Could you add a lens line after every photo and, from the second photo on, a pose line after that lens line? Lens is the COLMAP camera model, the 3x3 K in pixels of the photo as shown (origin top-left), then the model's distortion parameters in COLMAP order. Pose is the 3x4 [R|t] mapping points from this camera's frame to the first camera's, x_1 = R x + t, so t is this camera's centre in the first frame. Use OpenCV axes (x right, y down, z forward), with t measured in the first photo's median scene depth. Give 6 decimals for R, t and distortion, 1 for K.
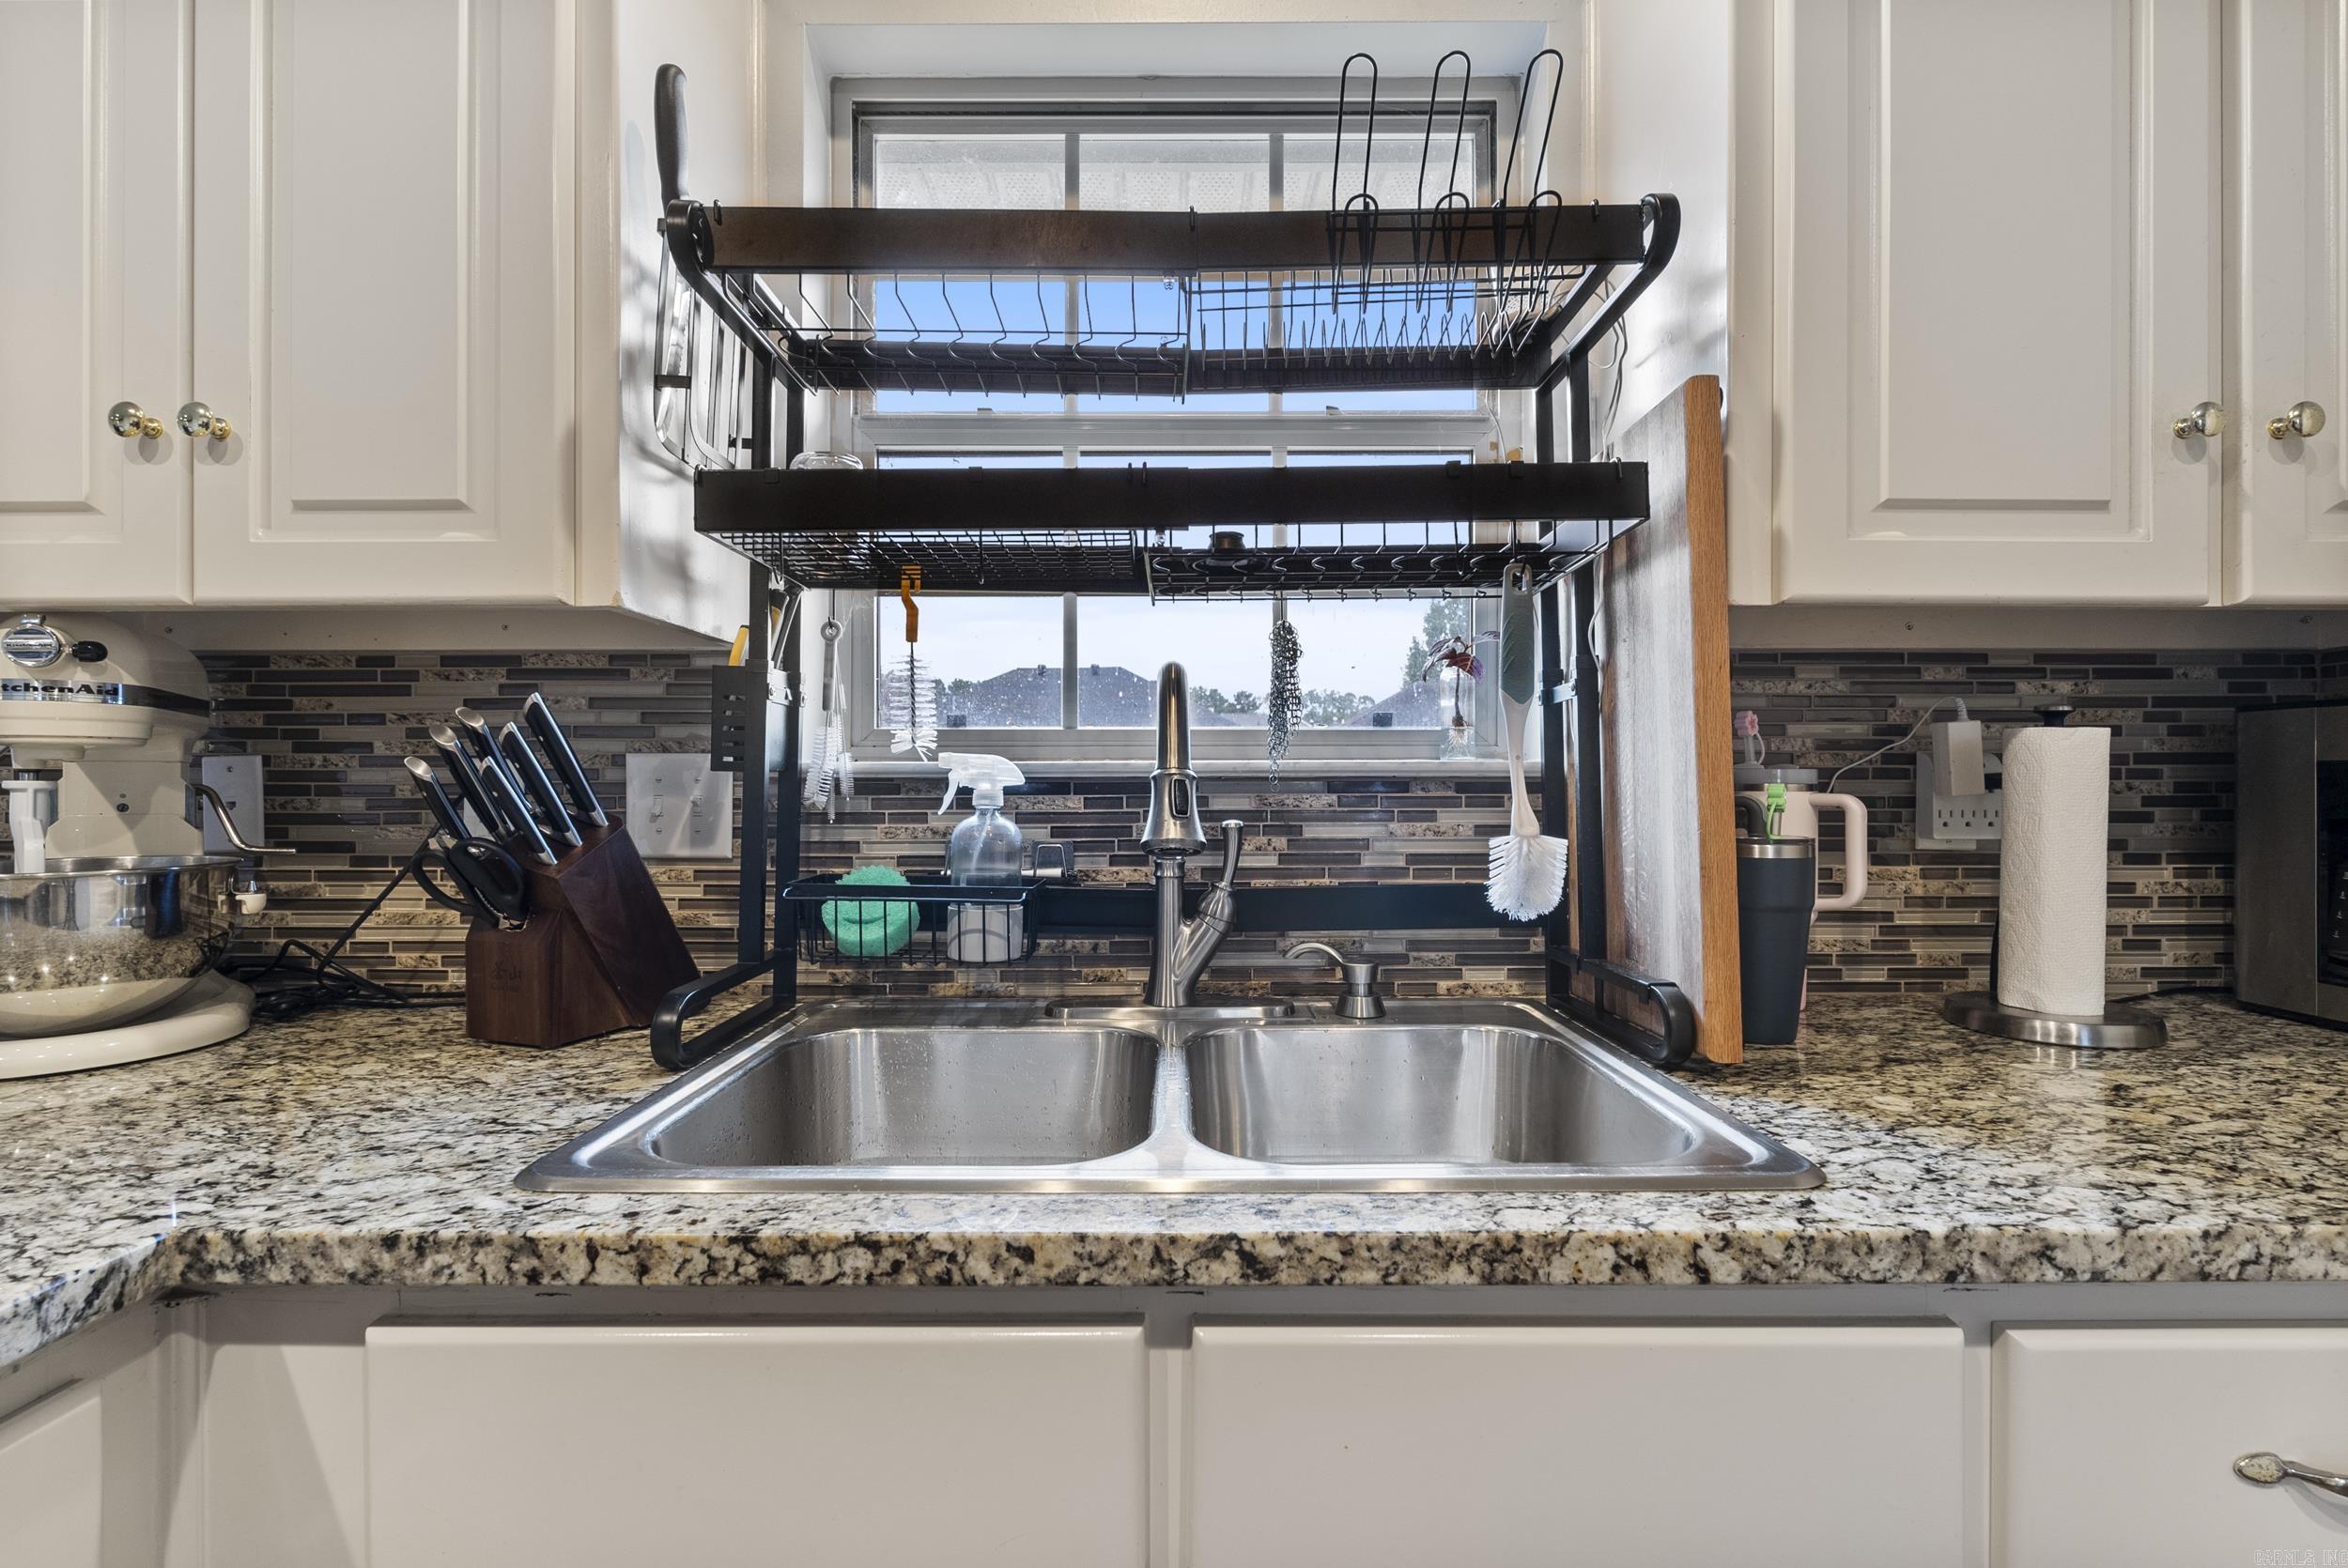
lens RADIAL K [[1036.1, 0, 1174.5], [0, 1036.1, 789.2], [0, 0, 1]] dist [-0.006638, 0.000618]
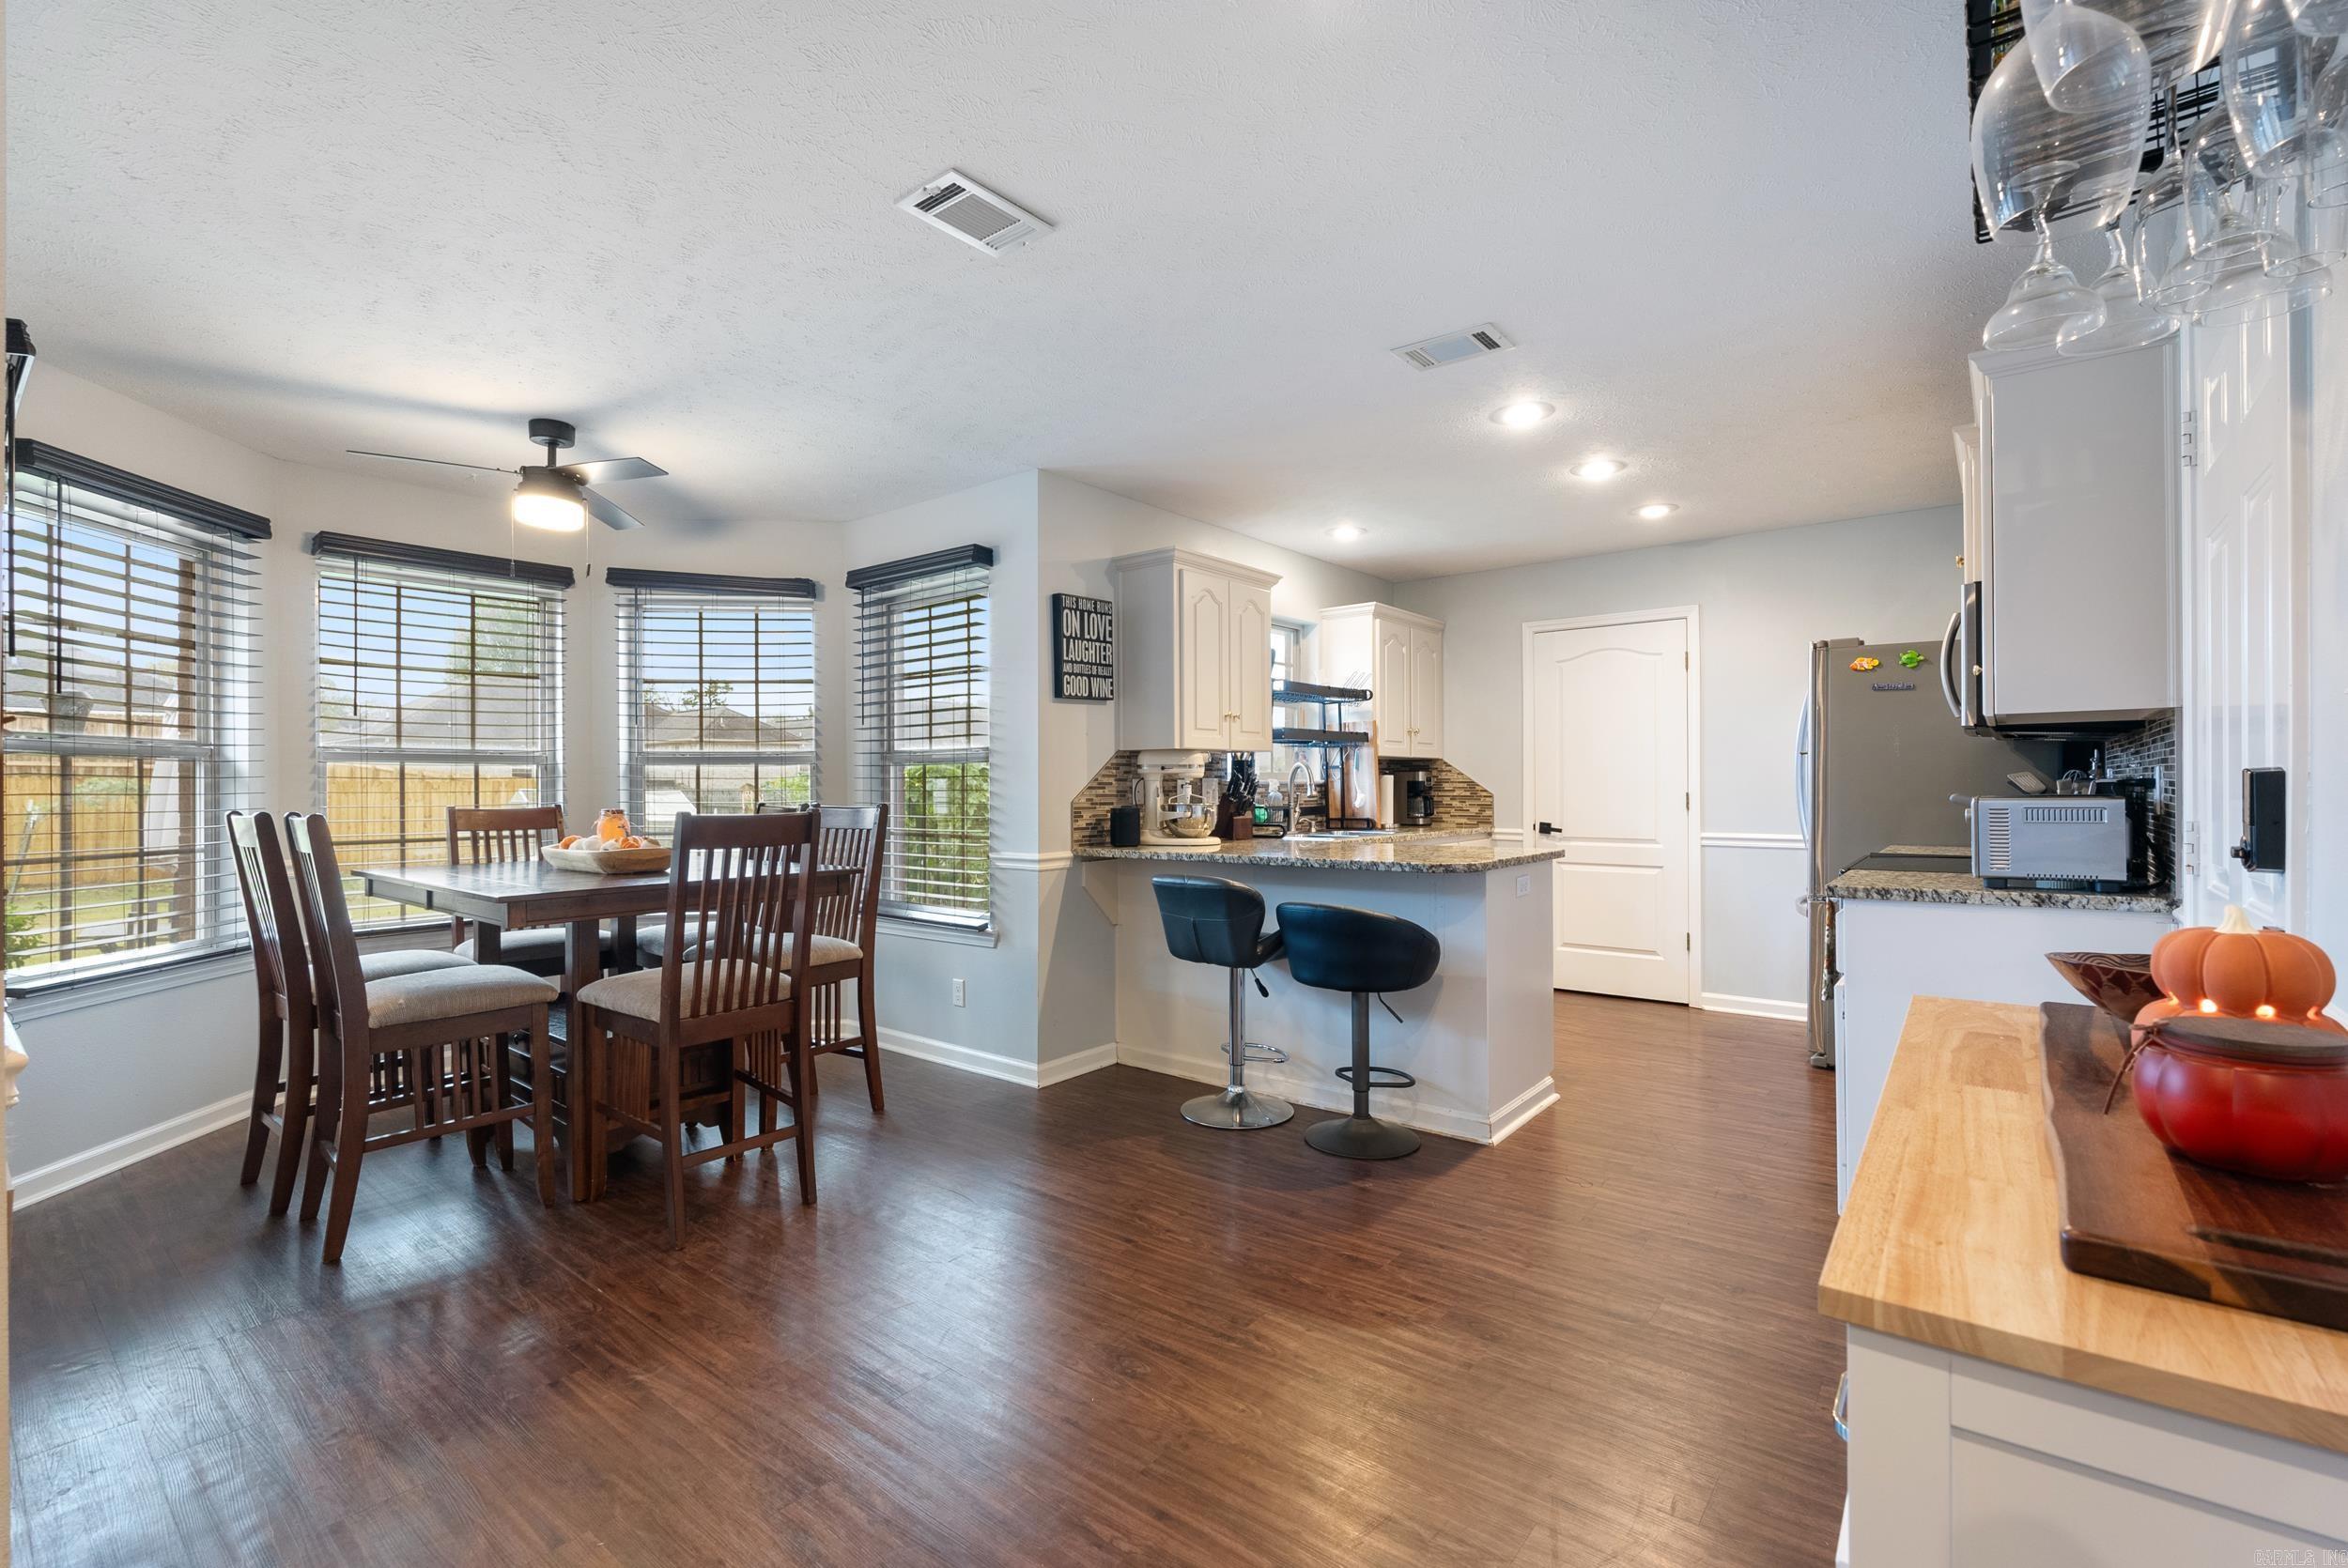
lens RADIAL K [[1036.1, 0, 1178.7], [0, 1036.1, 779.3], [0, 0, 1]] dist [-0.006638, 0.000618]
pose [[0.626592, 0.000653, 0.779347, -4.606049], [0.007380, 0.999950, -0.006772, -0.004551], [-0.779312, 0.009995, 0.626556, -1.809894]]
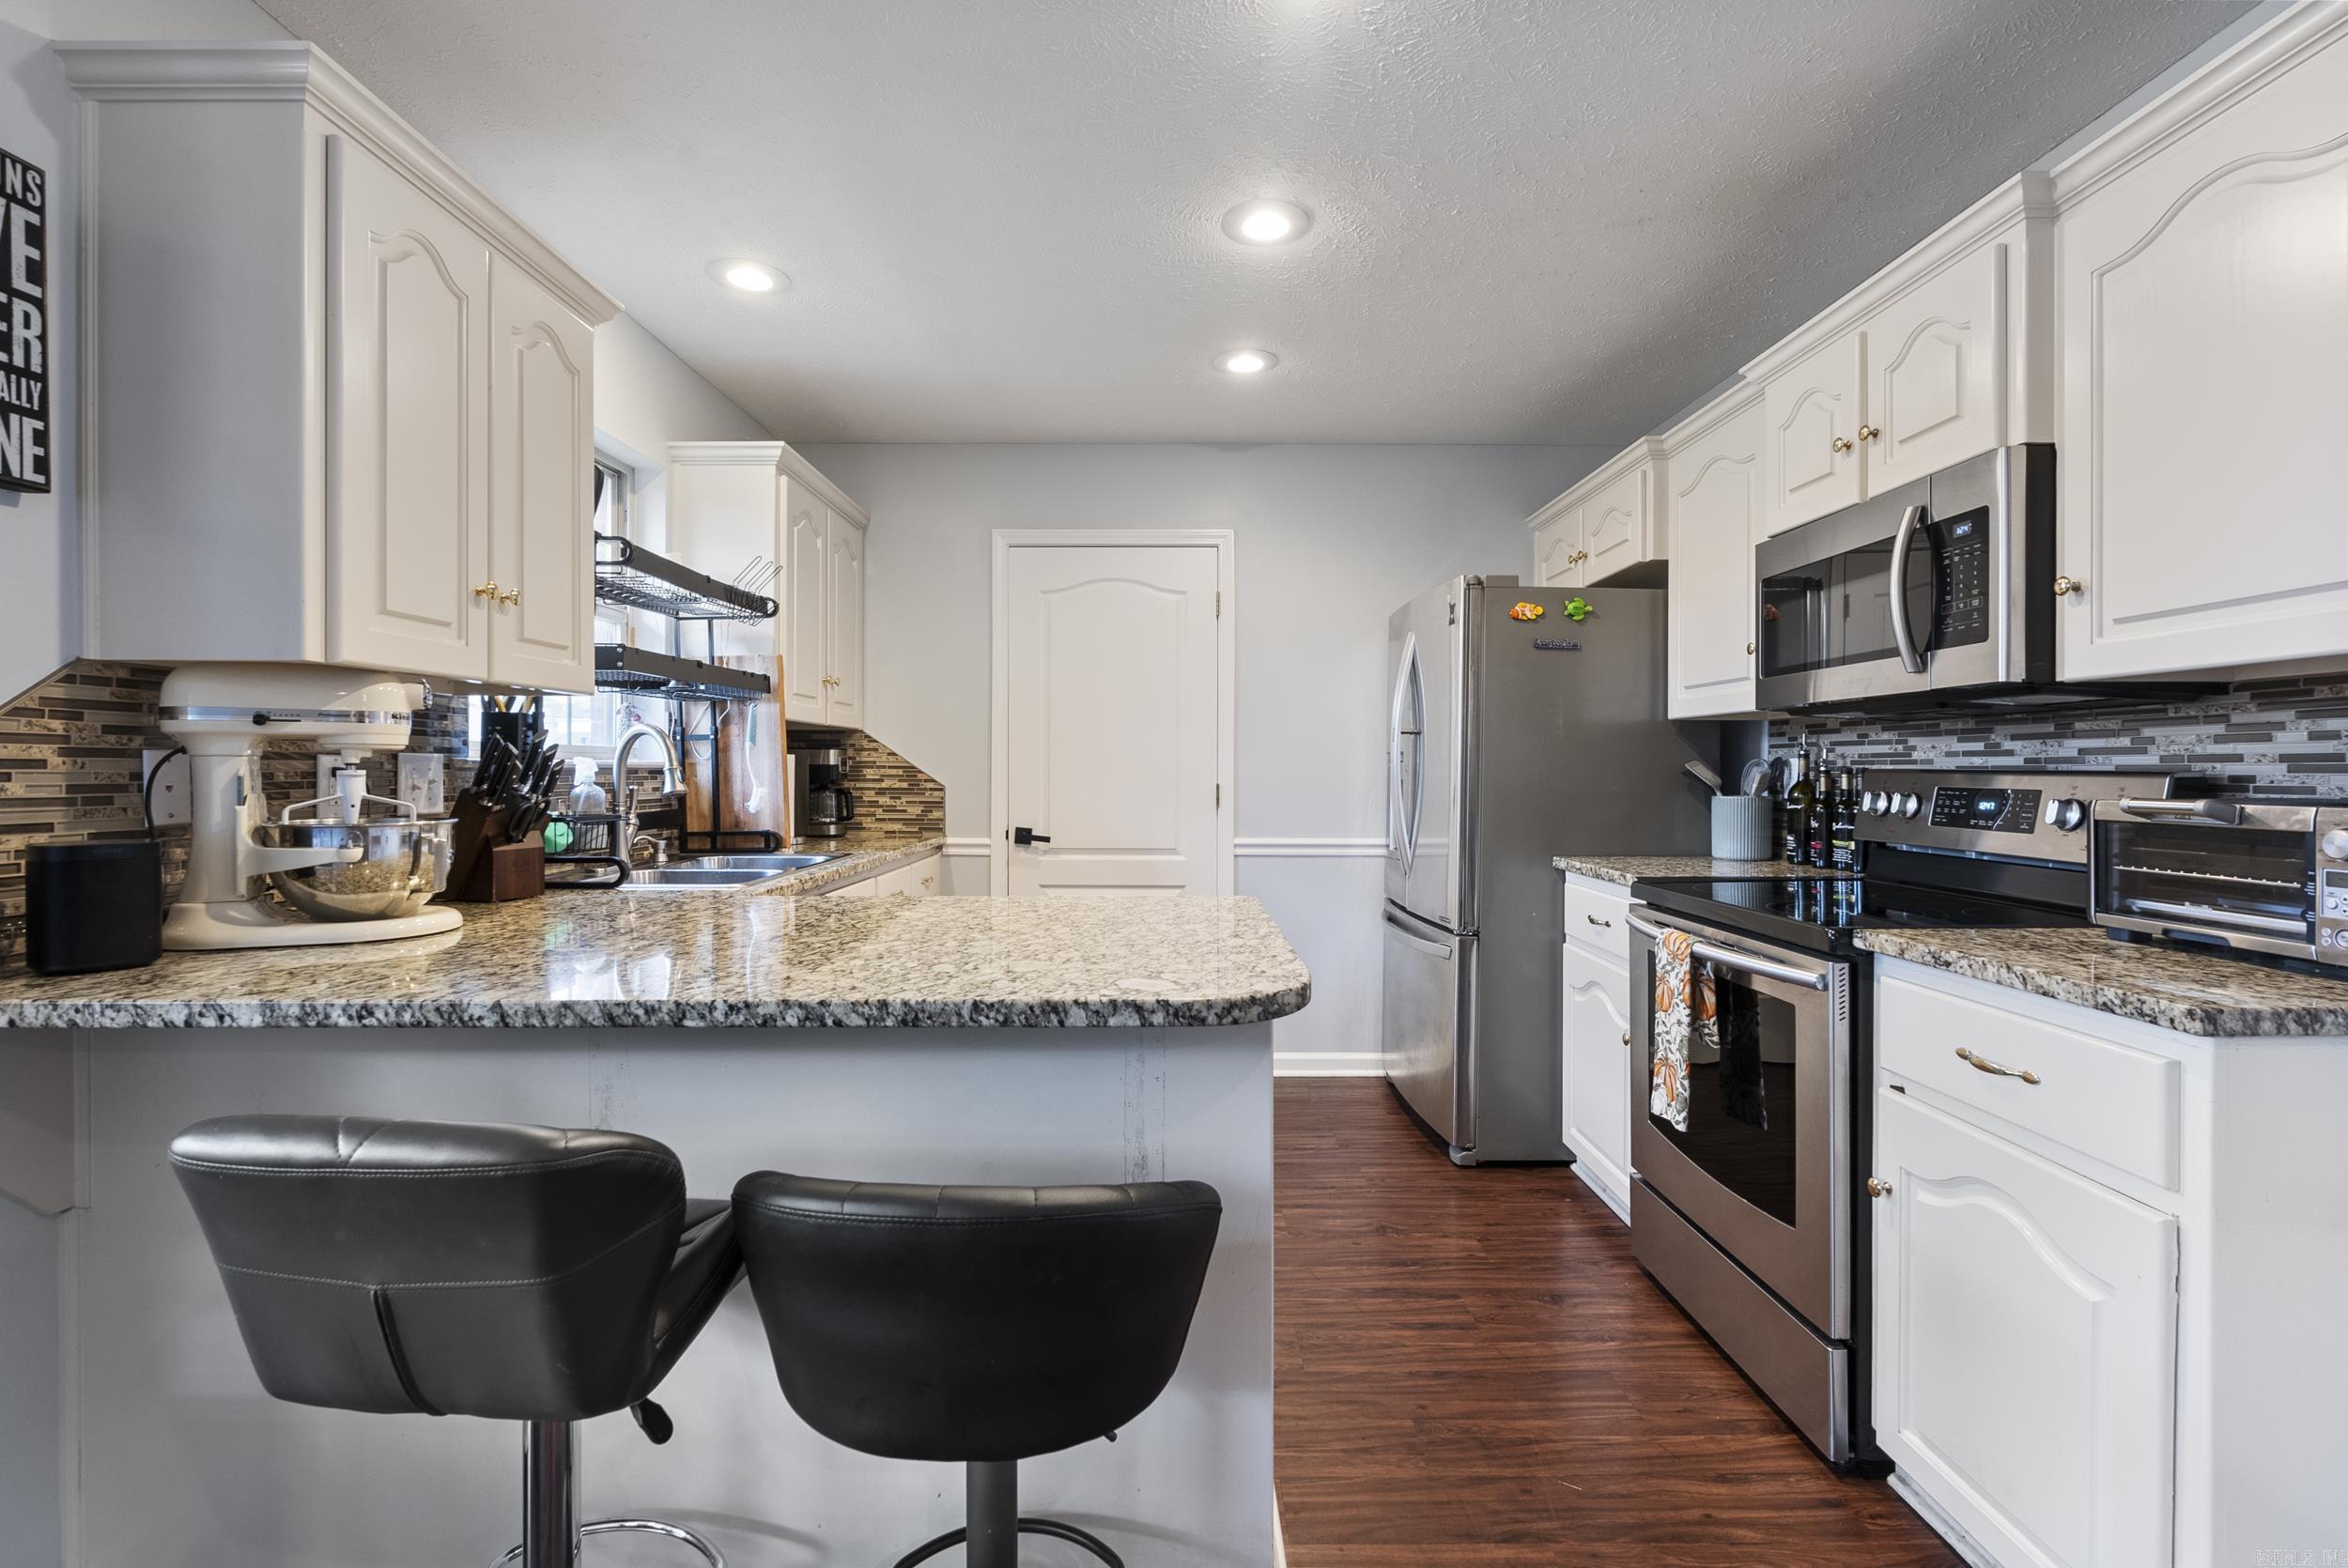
lens RADIAL K [[1036.1, 0, 1173.1], [0, 1036.1, 775.6], [0, 0, 1]] dist [-0.006638, 0.000618]
pose [[-0.002213, -0.006305, 0.999978, -2.680713], [0.000377, 0.999980, 0.006306, -0.009811], [-0.999997, 0.000391, -0.002210, -0.291475]]
